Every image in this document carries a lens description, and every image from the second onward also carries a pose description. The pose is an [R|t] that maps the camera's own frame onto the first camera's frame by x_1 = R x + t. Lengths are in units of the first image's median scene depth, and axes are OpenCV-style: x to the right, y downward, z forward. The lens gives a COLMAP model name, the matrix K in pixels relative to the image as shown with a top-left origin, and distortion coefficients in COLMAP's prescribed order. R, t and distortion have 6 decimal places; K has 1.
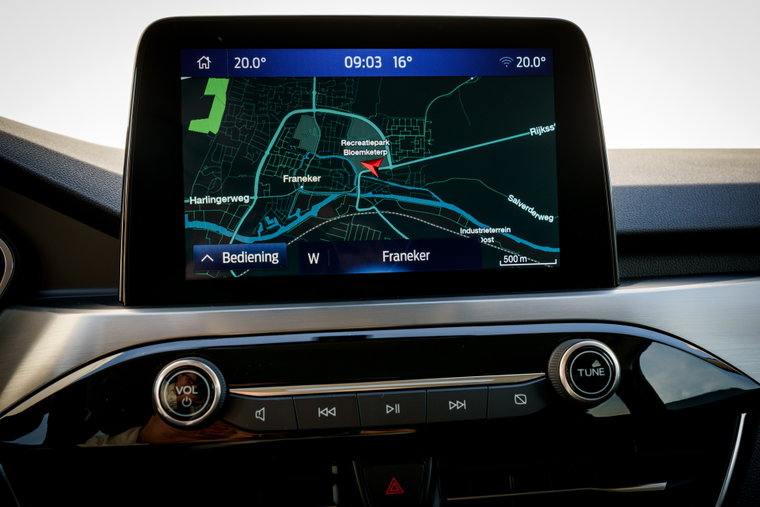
lens RADIAL K [[859.7, 0, 378.3], [0, 859.7, 249.0], [0, 0, 1]] dist [0.021172, 0.000000]
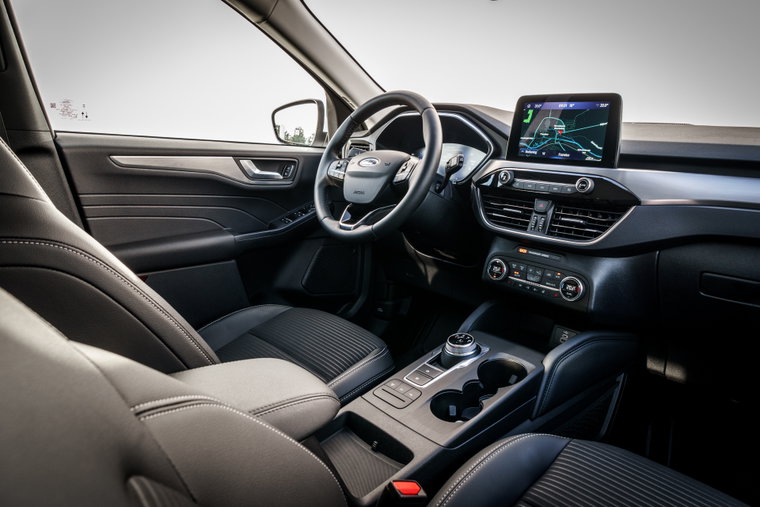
lens RADIAL K [[536.6, 0, 379.8], [0, 536.6, 251.2], [0, 0, 1]] dist [0.008822, 0.001197]
pose [[0.568994, 0.223538, -0.791377, 1.651842], [-0.083360, 0.973067, 0.214924, -0.022464], [0.818106, -0.056322, 0.572303, -1.193074]]
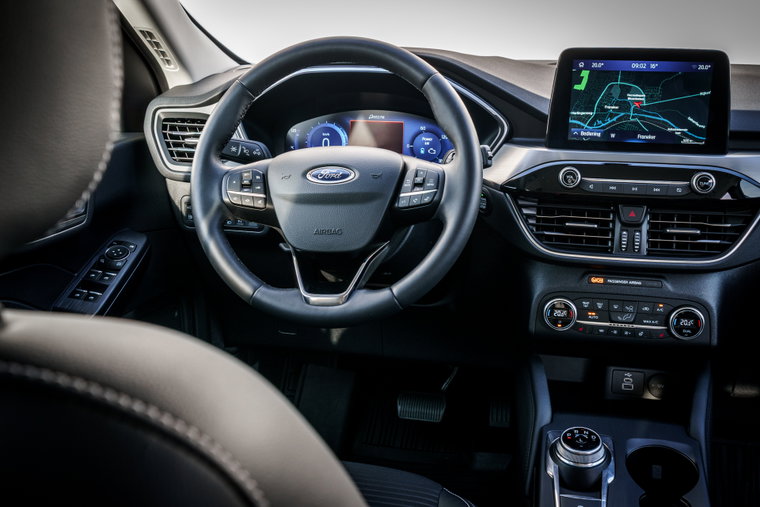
lens RADIAL K [[821.7, 0, 383.3], [0, 821.7, 257.8], [0, 0, 1]] dist [-0.017208, 0.000000]
pose [[0.951328, 0.117879, -0.284745, 0.023474], [-0.041821, 0.964789, 0.259680, -0.271882], [0.305330, -0.235133, 0.922760, -1.837639]]
